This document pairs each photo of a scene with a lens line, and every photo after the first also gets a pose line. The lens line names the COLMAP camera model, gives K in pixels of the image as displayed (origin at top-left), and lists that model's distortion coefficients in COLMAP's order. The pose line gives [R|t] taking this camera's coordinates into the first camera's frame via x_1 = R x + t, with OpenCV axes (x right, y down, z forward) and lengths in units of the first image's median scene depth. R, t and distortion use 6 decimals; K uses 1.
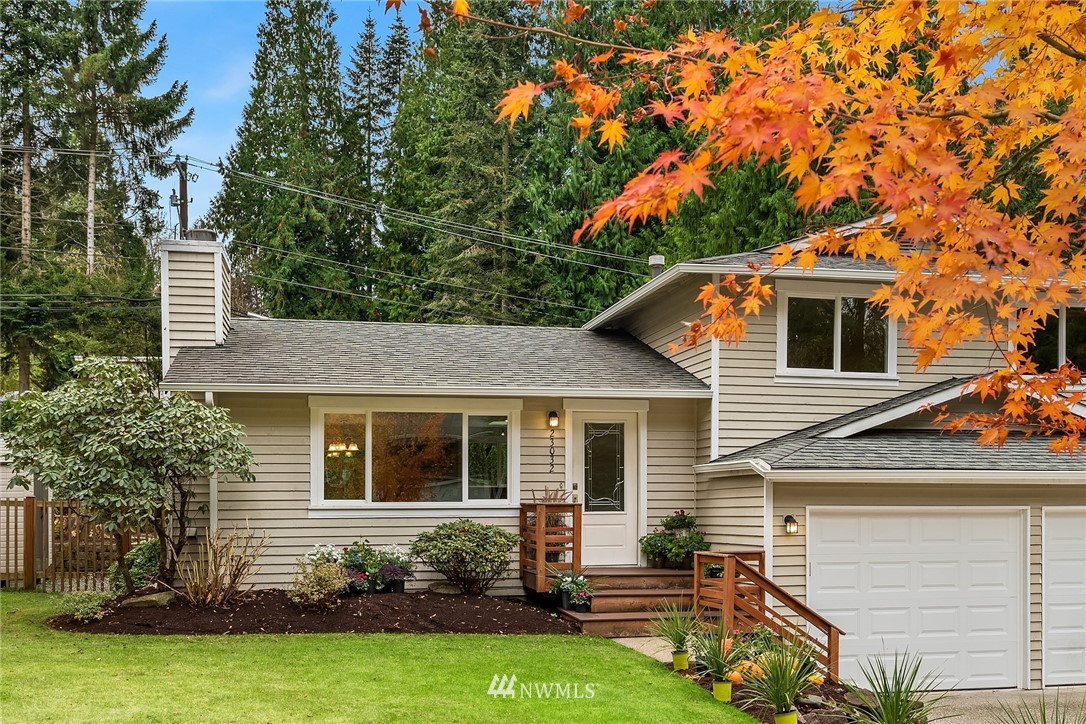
lens RADIAL K [[1157.3, 0, 540.9], [0, 1157.3, 480.4], [0, 0, 1]] dist [-0.010724, -0.000953]
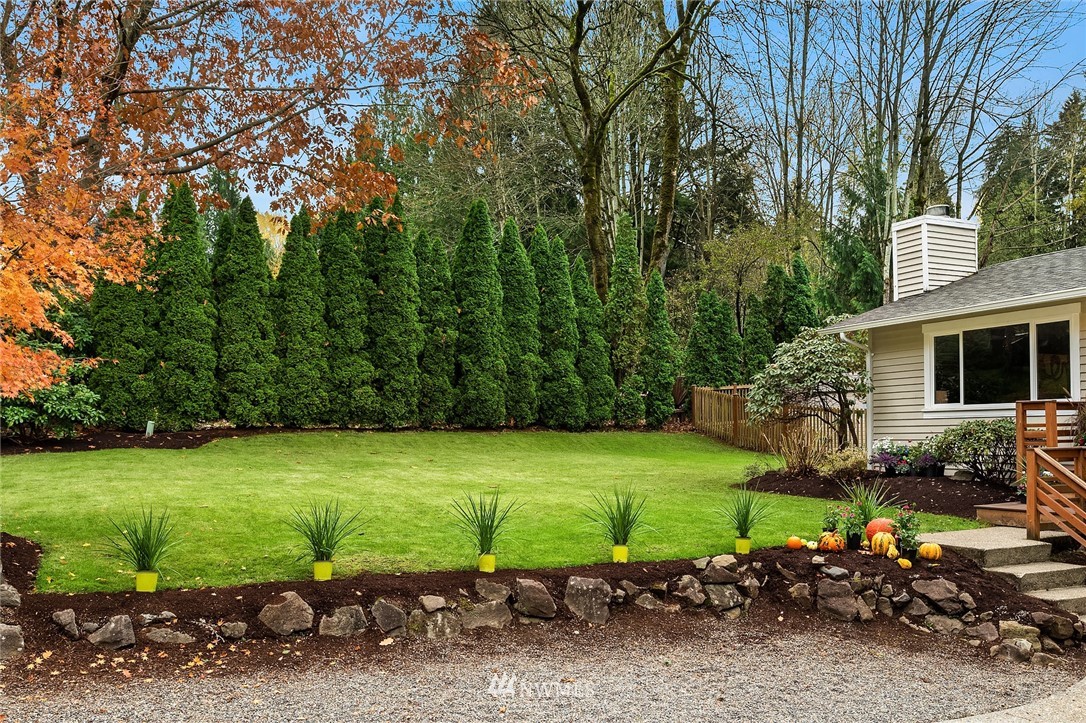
lens RADIAL K [[869.6, 0, 544.0], [0, 869.6, 419.1], [0, 0, 1]] dist [-0.006425, -0.001971]
pose [[0.240193, -0.012793, -0.970641, 0.239189], [0.029747, 0.999541, -0.005813, 0.009689], [0.970269, -0.027478, 0.240463, 0.129811]]
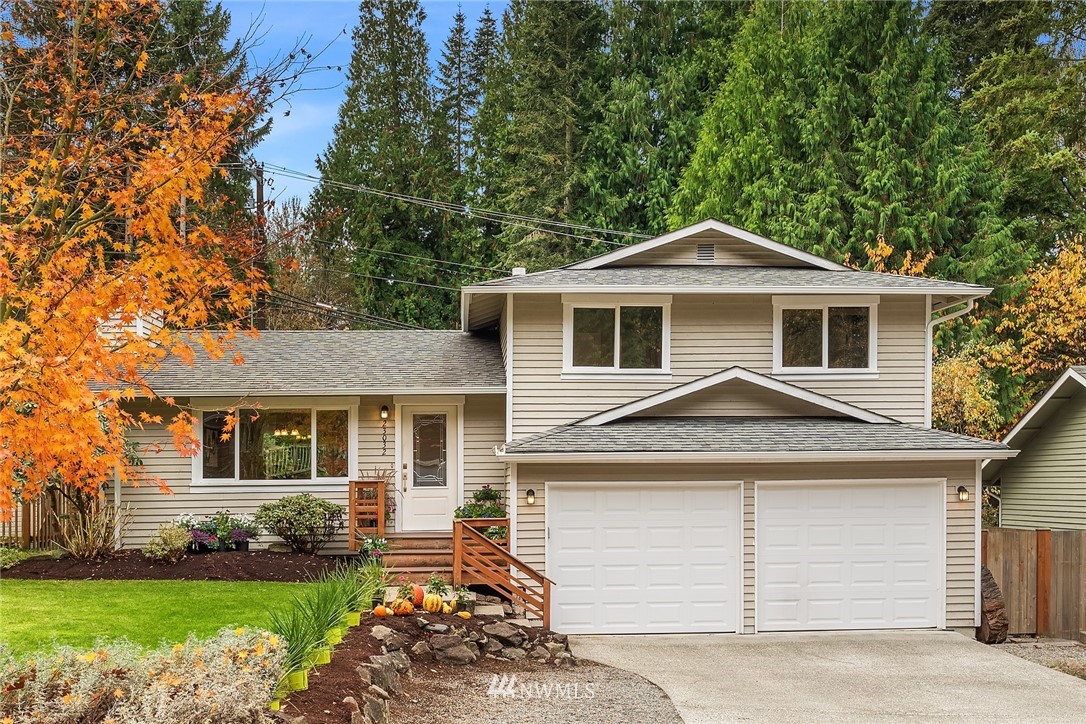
lens RADIAL K [[1165.2, 0, 505.7], [0, 1165.2, 443.9], [0, 0, 1]] dist [-0.008142, -0.009835]
pose [[0.987467, -0.010870, -0.157450, 0.128535], [0.009940, 0.999928, -0.006694, -0.003580], [0.157512, 0.005045, 0.987504, -0.080404]]
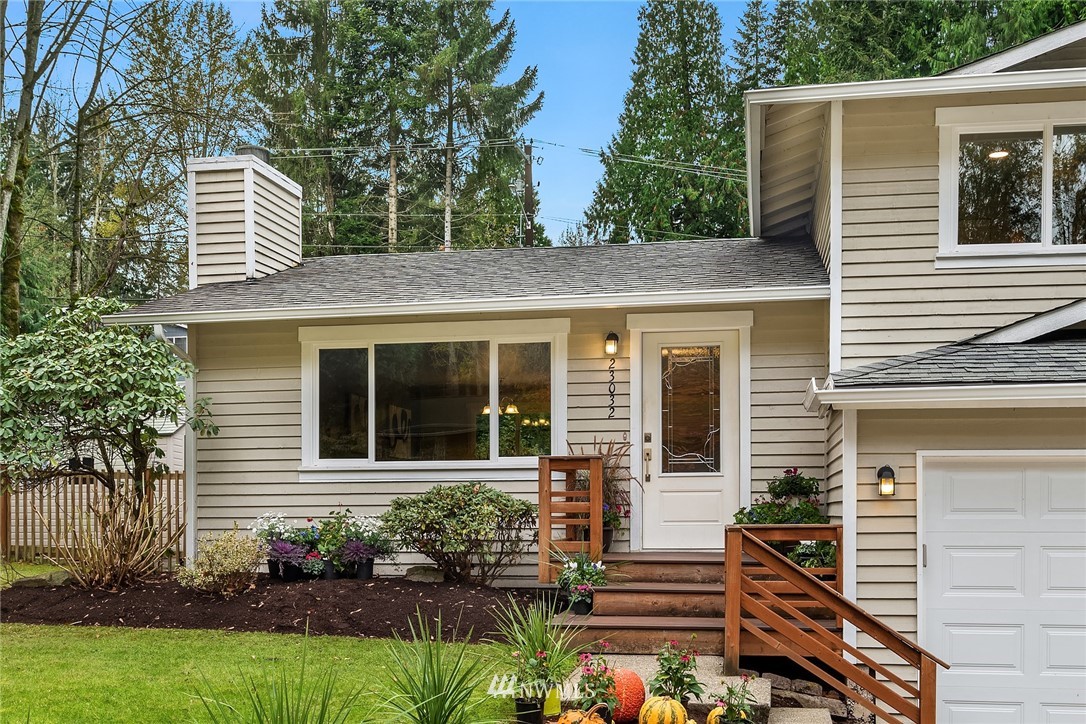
lens RADIAL K [[1157.3, 0, 540.9], [0, 1157.3, 480.4], [0, 0, 1]] dist [-0.010724, -0.000953]
pose [[0.927238, -0.007357, -0.374399, 0.091242], [0.008224, 0.999966, 0.000719, 0.011845], [0.374381, -0.003746, 0.927267, 0.122828]]
